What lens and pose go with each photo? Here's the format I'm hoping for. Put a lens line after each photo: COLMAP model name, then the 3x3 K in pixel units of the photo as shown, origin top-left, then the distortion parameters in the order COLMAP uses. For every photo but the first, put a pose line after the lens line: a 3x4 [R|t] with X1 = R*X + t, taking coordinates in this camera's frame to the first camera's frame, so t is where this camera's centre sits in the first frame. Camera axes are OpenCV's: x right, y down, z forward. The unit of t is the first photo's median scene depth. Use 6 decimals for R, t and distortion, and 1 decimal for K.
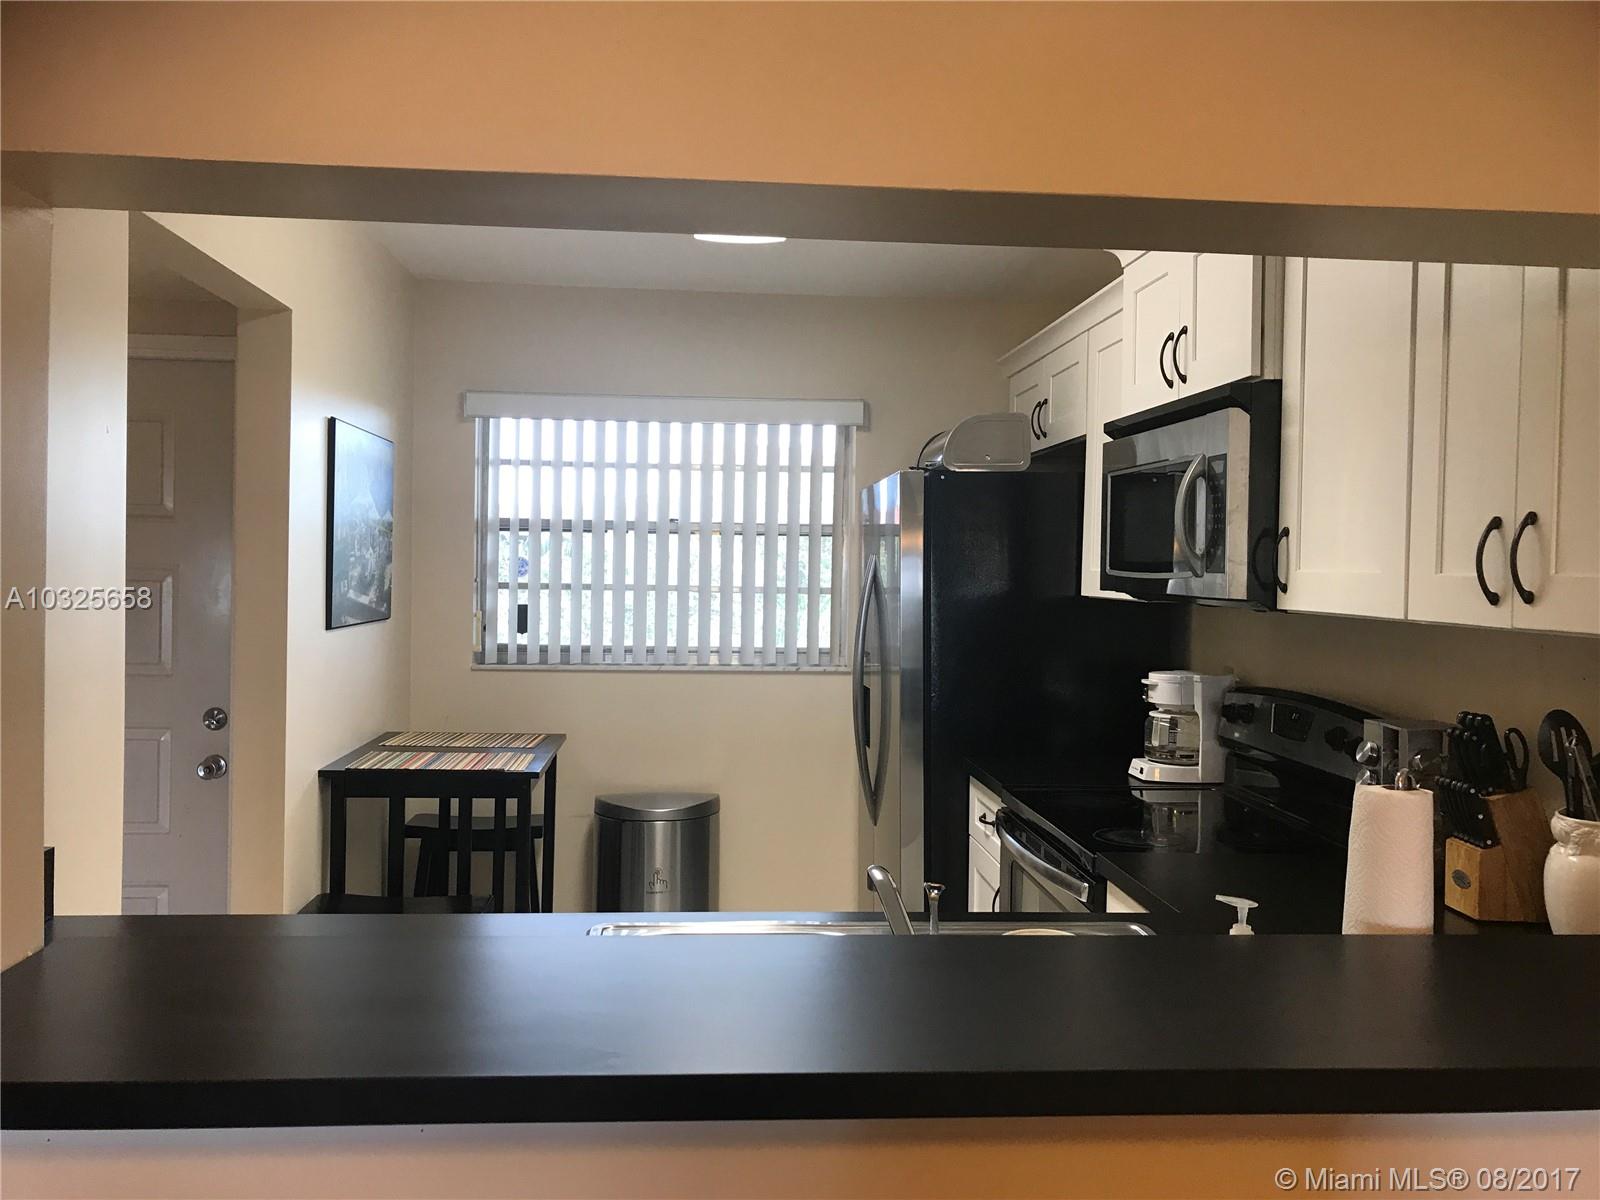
lens RADIAL K [[1301.9, 0, 800.0], [0, 1301.9, 600.0], [0, 0, 1]] dist [0.026956, -0.006589]
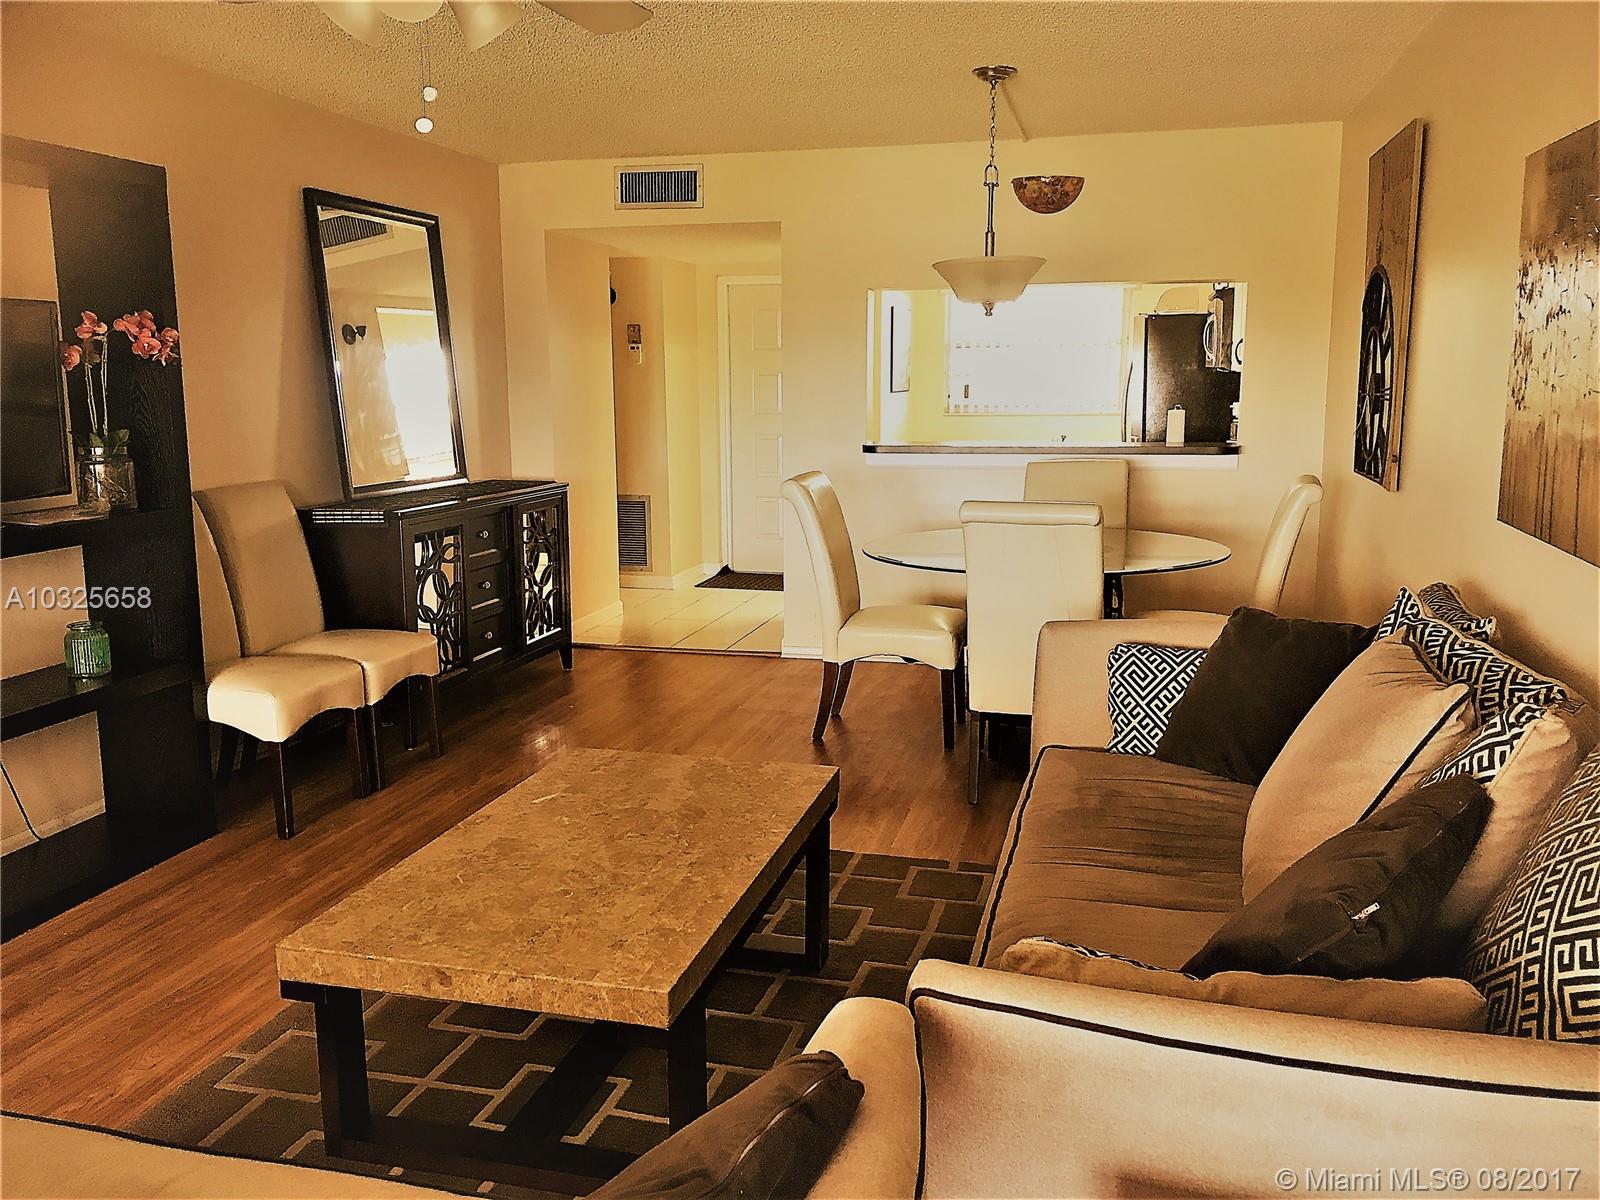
lens RADIAL K [[1326.1, 0, 803.3], [0, 1326.1, 592.6], [0, 0, 1]] dist [0.008835, 0.000976]
pose [[0.947645, 0.029533, -0.317959, 0.337445], [0.014851, 0.990561, 0.136268, 0.061792], [0.318982, -0.133856, 0.938261, -1.687704]]
